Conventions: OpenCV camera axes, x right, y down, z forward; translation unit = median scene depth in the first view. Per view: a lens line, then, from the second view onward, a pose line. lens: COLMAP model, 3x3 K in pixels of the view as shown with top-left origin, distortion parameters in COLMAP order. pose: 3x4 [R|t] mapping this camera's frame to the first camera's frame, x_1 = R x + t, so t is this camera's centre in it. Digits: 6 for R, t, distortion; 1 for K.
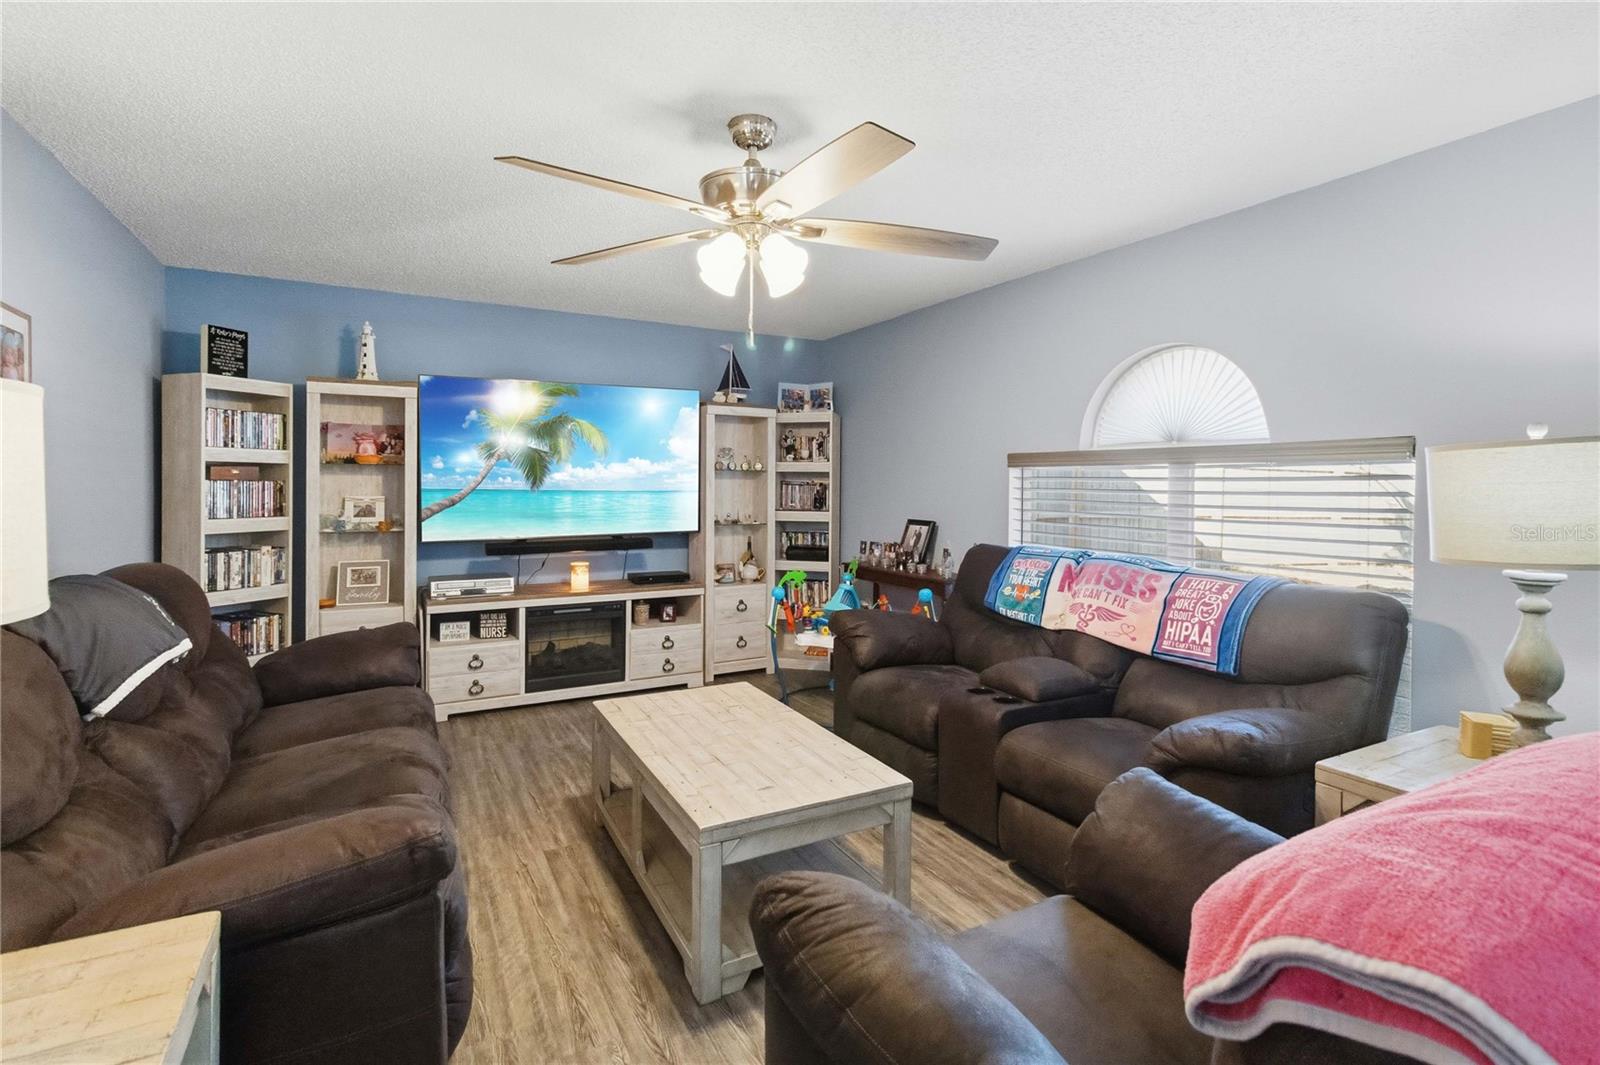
lens RADIAL K [[756.0, 0, 795.6], [0, 756.0, 489.4], [0, 0, 1]] dist [0.000588, 0.000328]
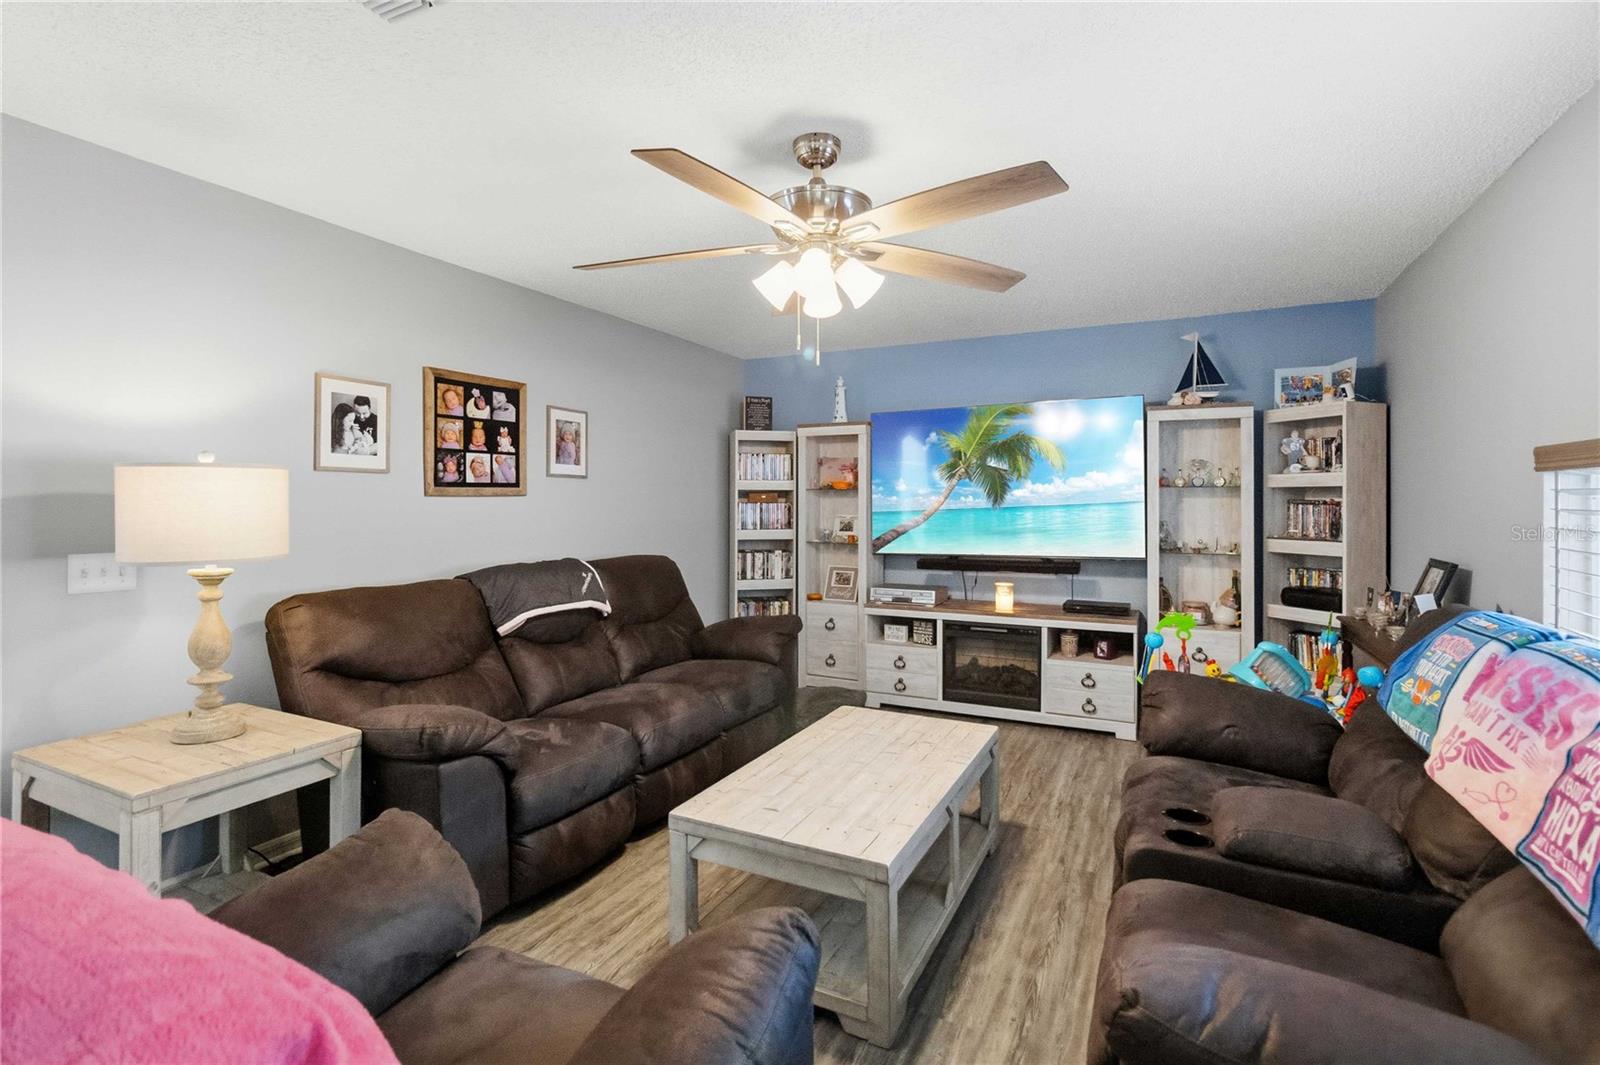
lens RADIAL K [[743.4, 0, 805.3], [0, 743.4, 497.2], [0, 0, 1]] dist [-0.000155, 0.000044]
pose [[0.573161, -0.011294, -0.819365, 0.402972], [-0.002038, 0.999882, -0.015207, -0.001290], [0.819440, 0.010386, 0.573070, 0.238618]]
